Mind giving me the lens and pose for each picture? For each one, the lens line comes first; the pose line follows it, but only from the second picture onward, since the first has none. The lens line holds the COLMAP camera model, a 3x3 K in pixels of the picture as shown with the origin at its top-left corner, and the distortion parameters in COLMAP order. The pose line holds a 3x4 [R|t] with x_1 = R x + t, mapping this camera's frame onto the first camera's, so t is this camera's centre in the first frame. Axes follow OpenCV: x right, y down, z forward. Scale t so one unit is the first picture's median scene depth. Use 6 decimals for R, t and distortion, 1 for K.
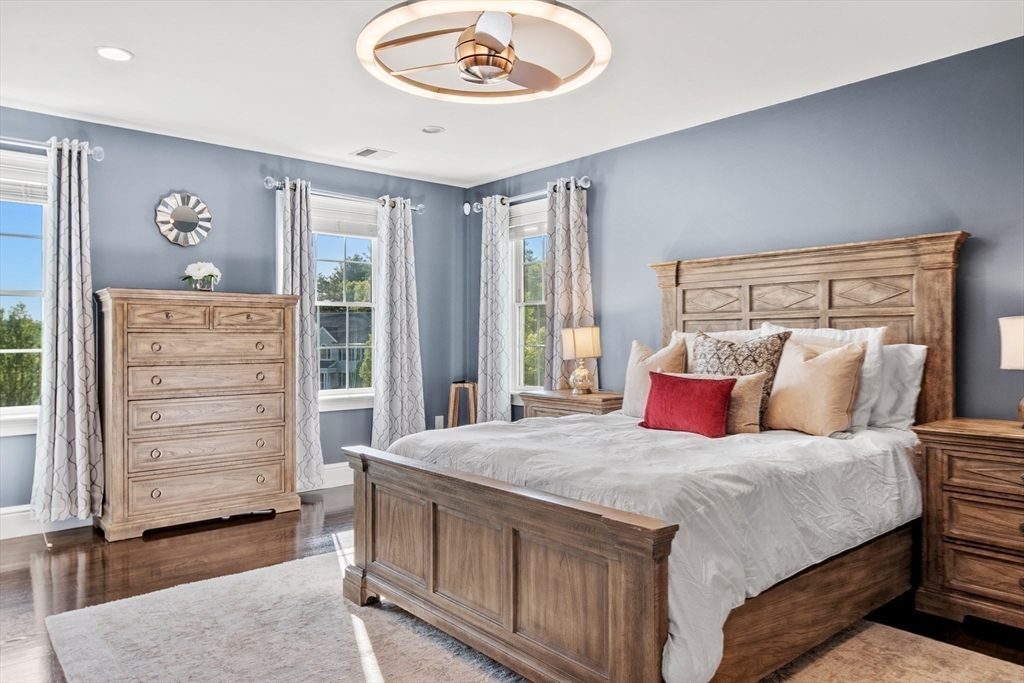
lens RADIAL K [[680.1, 0, 509.3], [0, 680.1, 339.4], [0, 0, 1]] dist [0.012822, 0.002286]
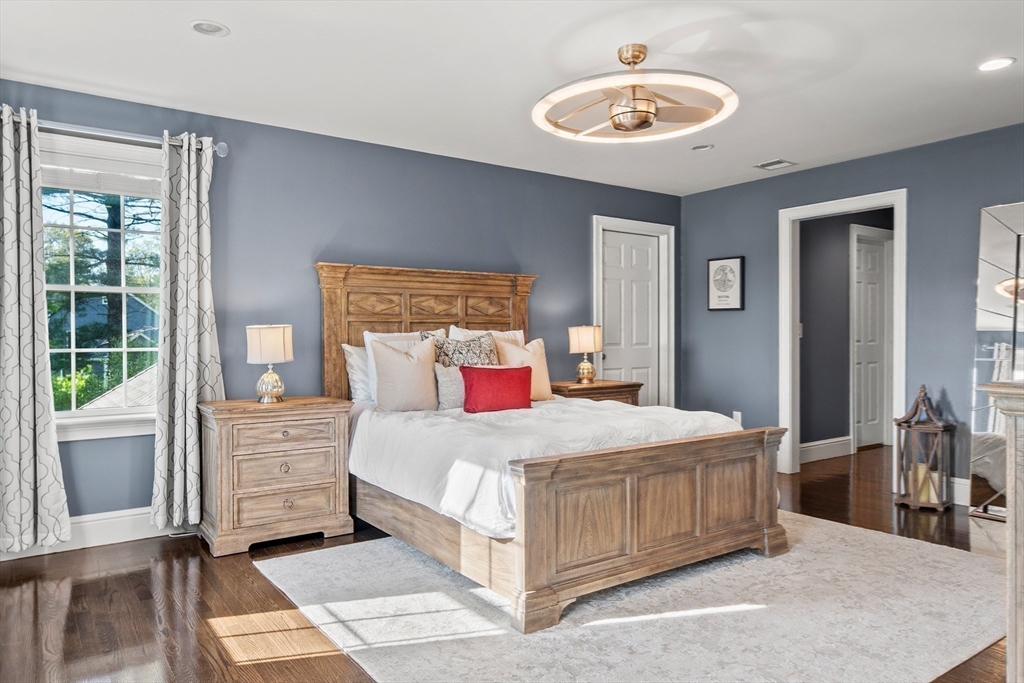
lens RADIAL K [[680.1, 0, 510.1], [0, 680.1, 340.8], [0, 0, 1]] dist [0.012822, 0.002286]
pose [[0.100395, -0.005511, 0.994932, -0.882352], [0.006263, 0.999968, 0.004907, -0.001178], [-0.994928, 0.005738, 0.100426, 0.742229]]
